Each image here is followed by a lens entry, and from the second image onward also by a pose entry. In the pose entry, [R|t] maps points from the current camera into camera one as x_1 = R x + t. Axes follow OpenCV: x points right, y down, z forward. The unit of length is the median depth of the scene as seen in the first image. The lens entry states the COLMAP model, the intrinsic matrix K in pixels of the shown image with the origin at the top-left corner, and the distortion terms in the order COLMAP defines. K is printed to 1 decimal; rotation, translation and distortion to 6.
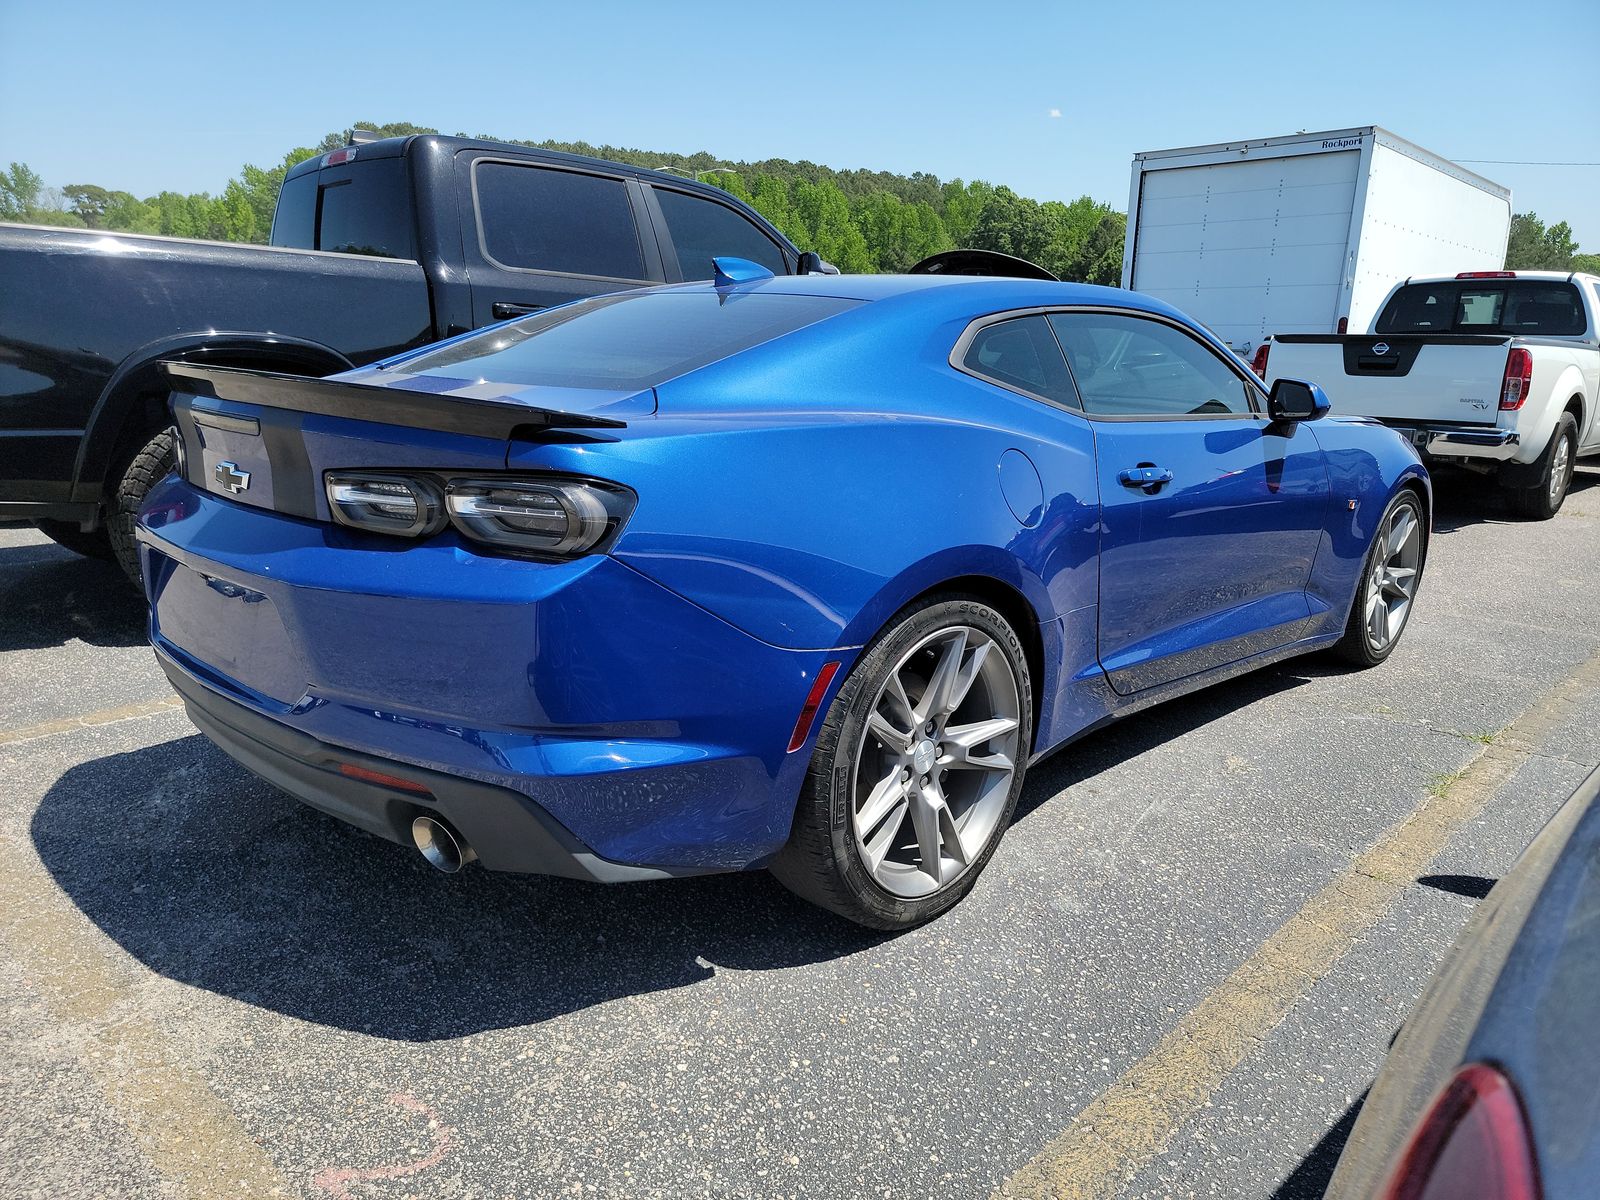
lens RADIAL K [[1109.4, 0, 800.0], [0, 1109.4, 600.0], [0, 0, 1]] dist [0.048707, 0.001120]
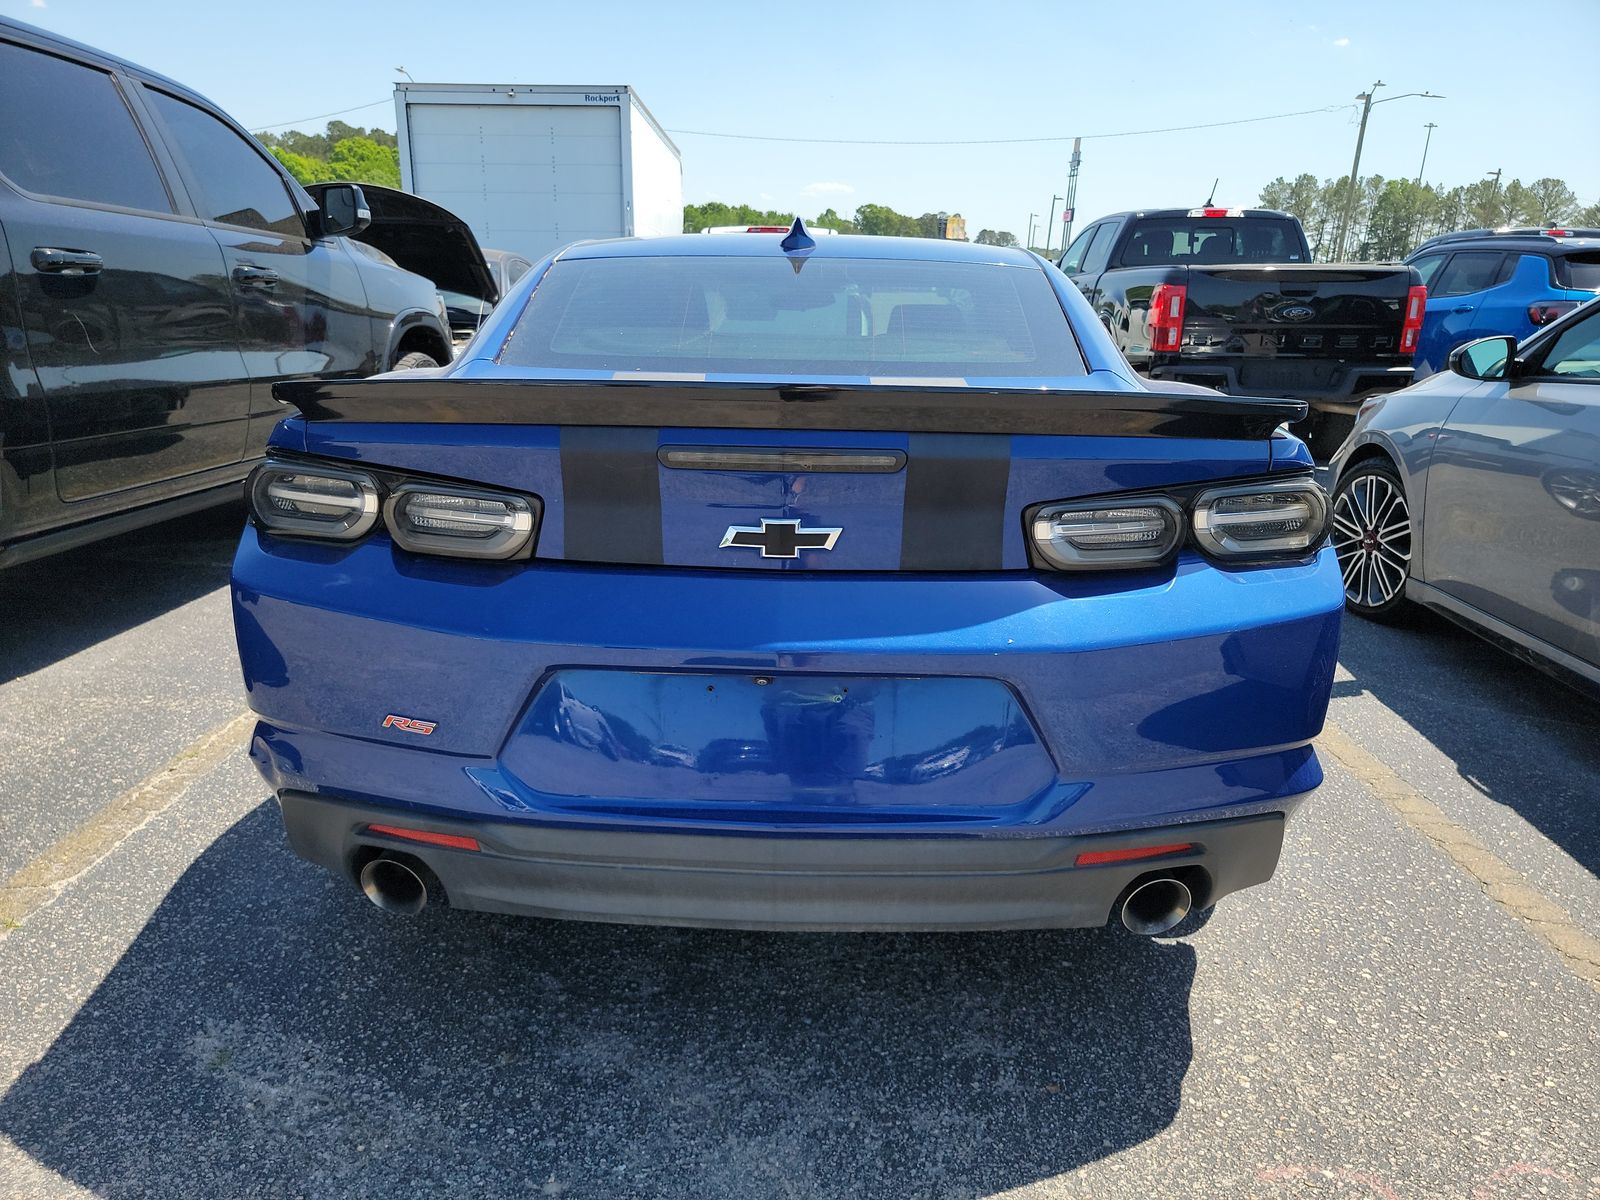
lens RADIAL K [[1125.3, 0, 800.0], [0, 1125.3, 600.0], [0, 0, 1]] dist [0.049712, 0.000351]
pose [[0.740193, -0.195594, 0.643317, -0.167175], [0.165206, 0.980331, 0.107976, -0.025398], [-0.651783, 0.026357, 0.757948, 0.078098]]
